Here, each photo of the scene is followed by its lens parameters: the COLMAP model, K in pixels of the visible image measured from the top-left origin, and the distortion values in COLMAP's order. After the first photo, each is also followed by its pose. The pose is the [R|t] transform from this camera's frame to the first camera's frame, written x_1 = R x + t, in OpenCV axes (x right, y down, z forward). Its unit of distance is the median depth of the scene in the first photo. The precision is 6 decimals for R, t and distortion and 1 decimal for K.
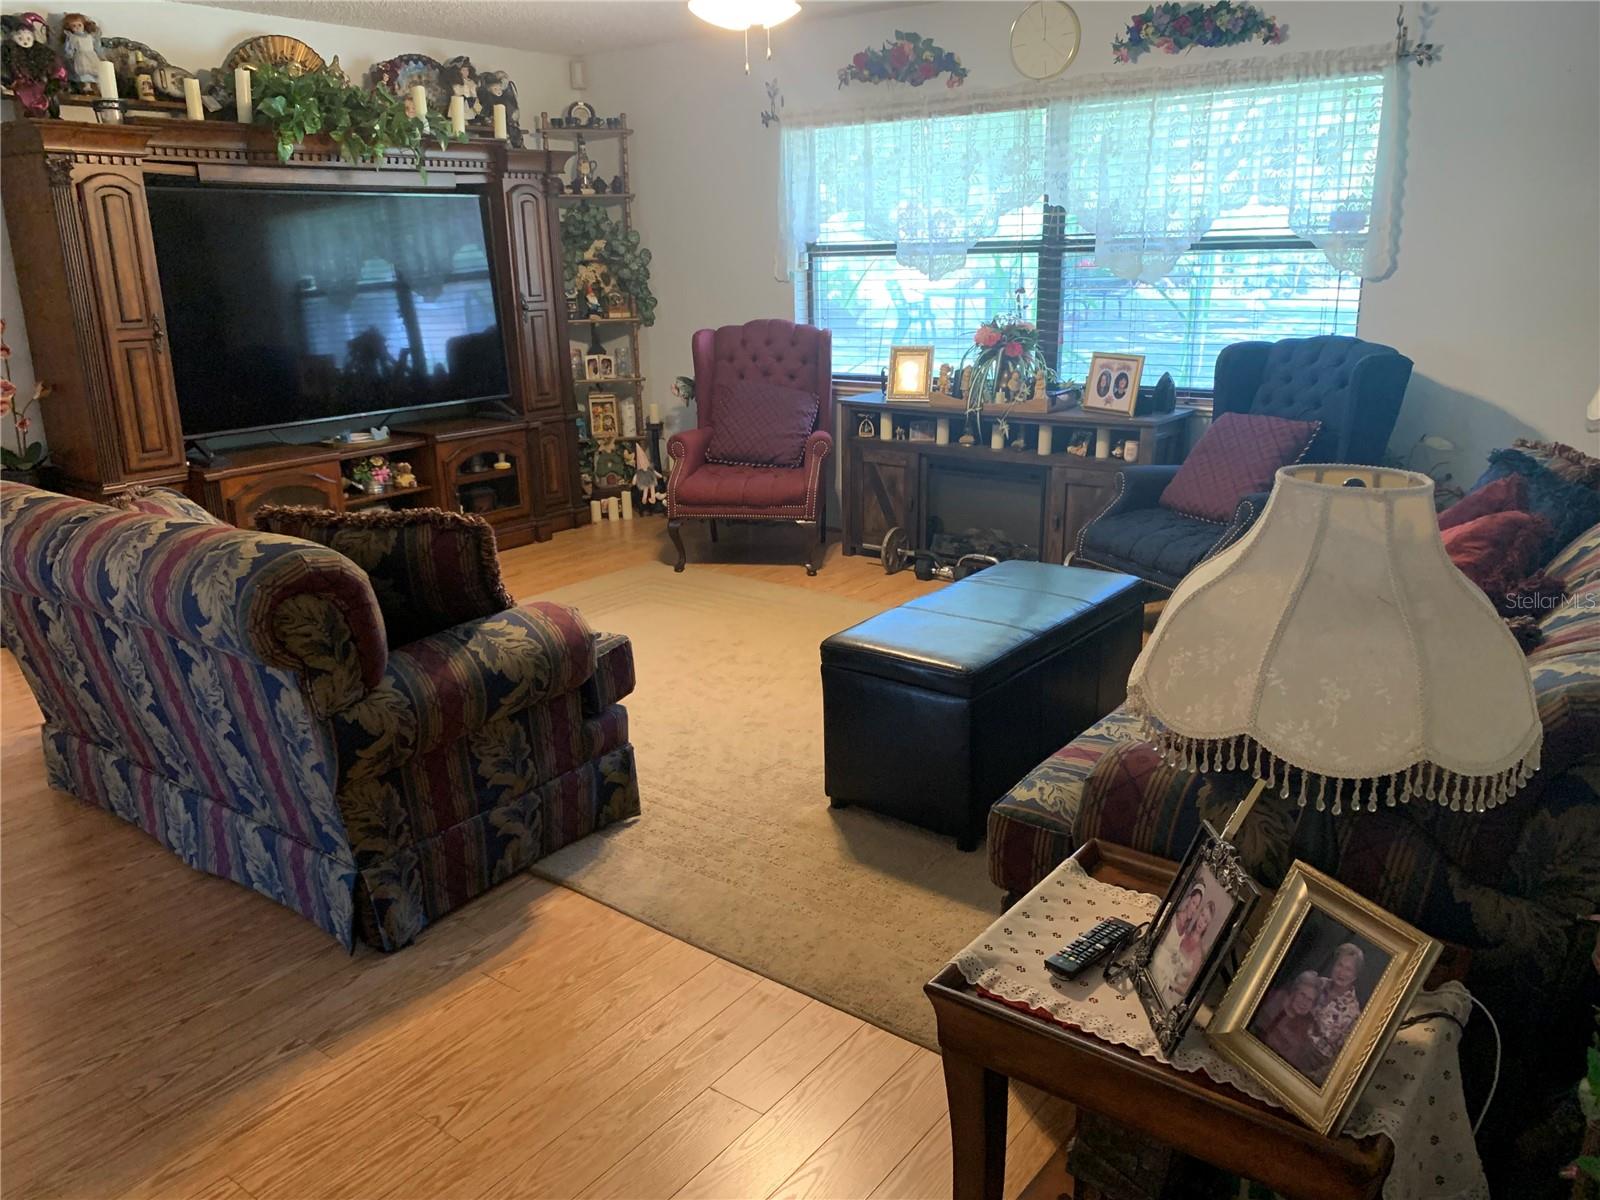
lens RADIAL K [[1229.8, 0, 797.9], [0, 1229.8, 604.8], [0, 0, 1]] dist [-0.011479, 0.001147]
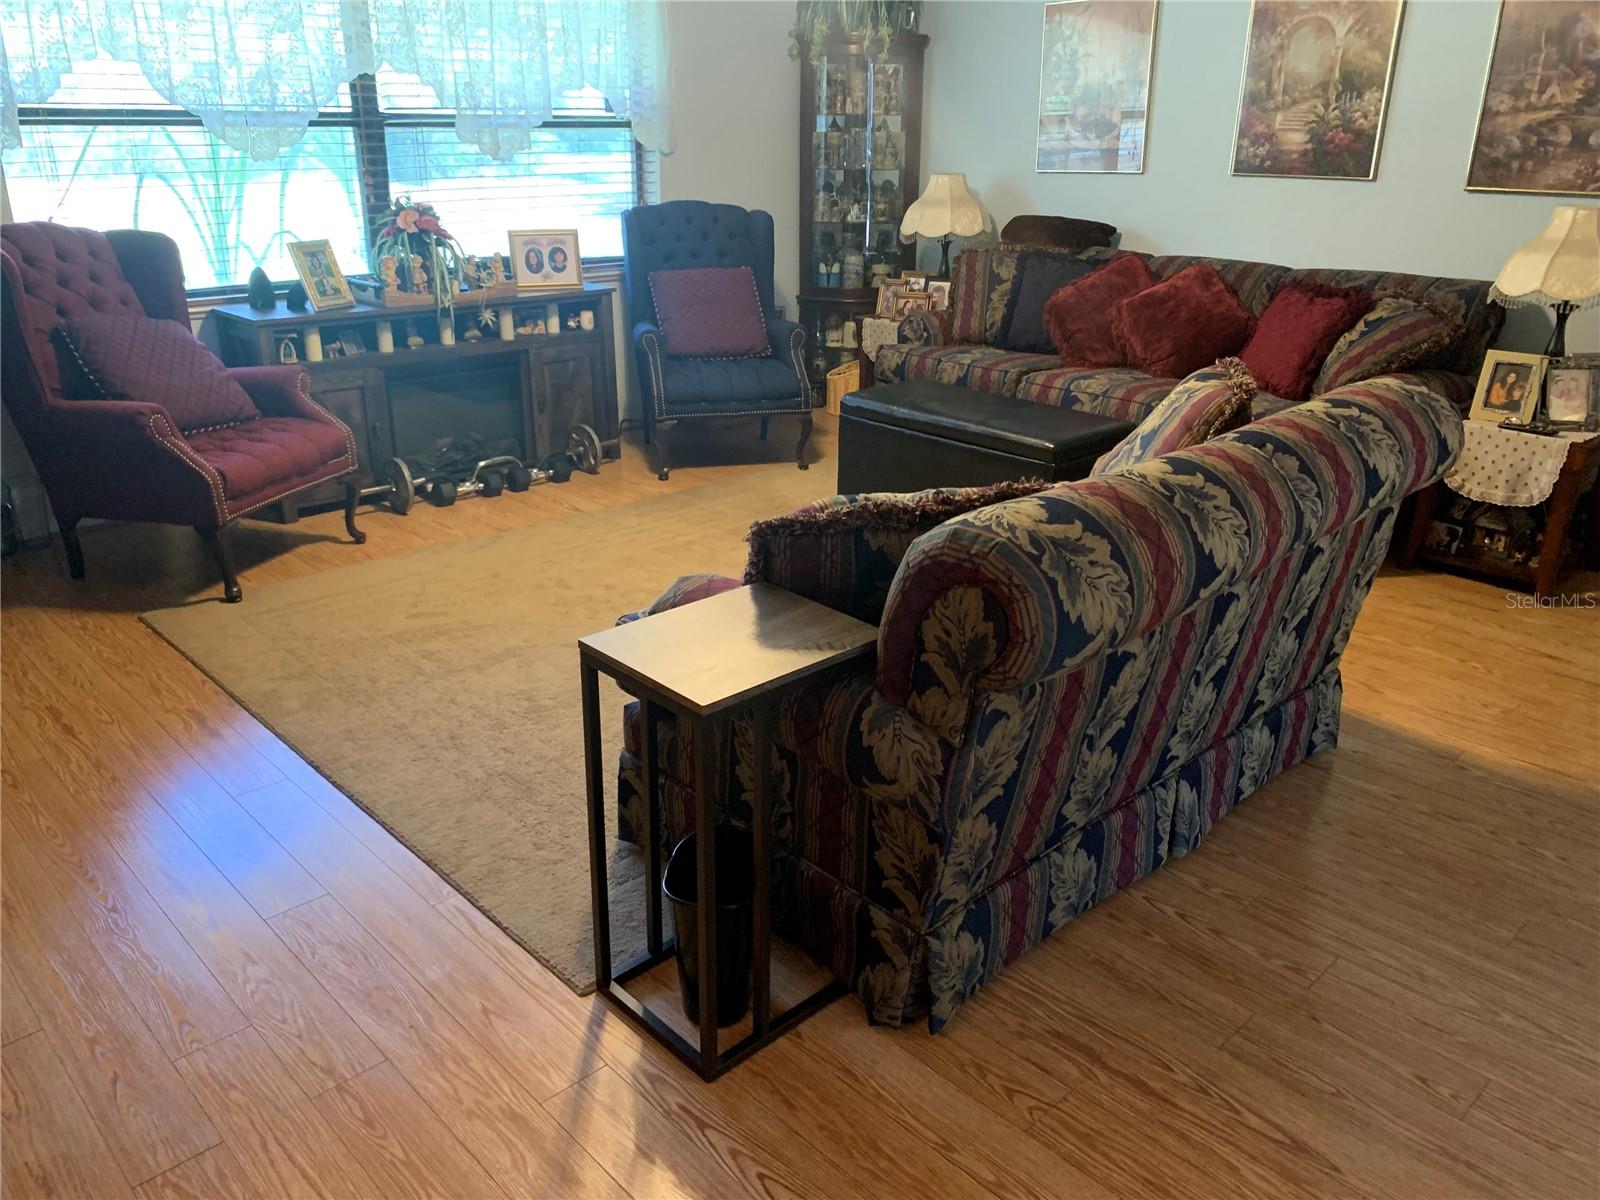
lens RADIAL K [[1229.8, 0, 796.6], [0, 1229.8, 596.4], [0, 0, 1]] dist [-0.011479, 0.001147]
pose [[0.166359, -0.330359, 0.929079, -0.702435], [0.260508, 0.923457, 0.281714, -0.142428], [-0.951031, 0.195167, 0.239687, 0.560994]]
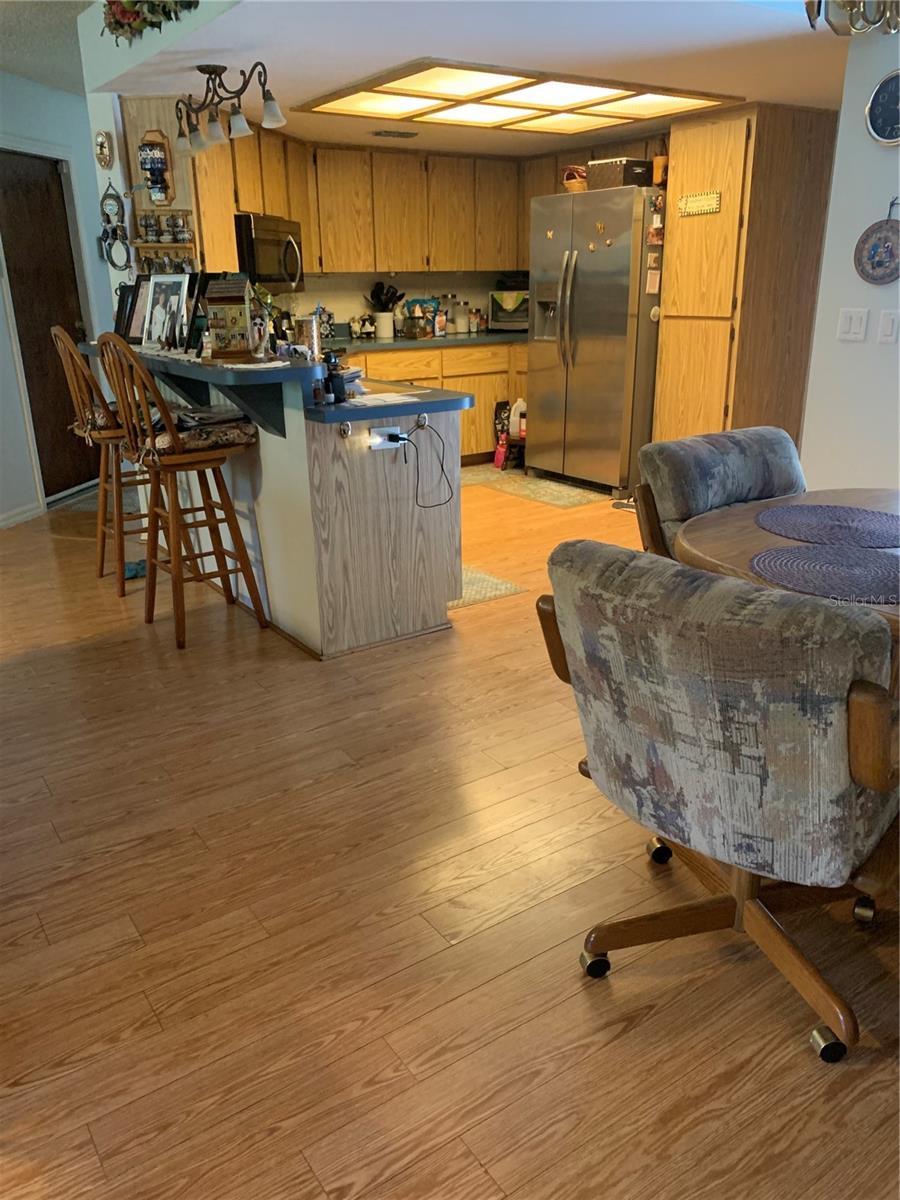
lens RADIAL K [[922.3, 0, 449.8], [0, 922.3, 600.7], [0, 0, 1]] dist [-0.011479, 0.001147]
pose [[-0.947405, -0.077312, 0.310560, -0.487941], [0.119028, 0.815654, 0.566164, -0.691925], [-0.297080, 0.573352, -0.763552, 2.666594]]
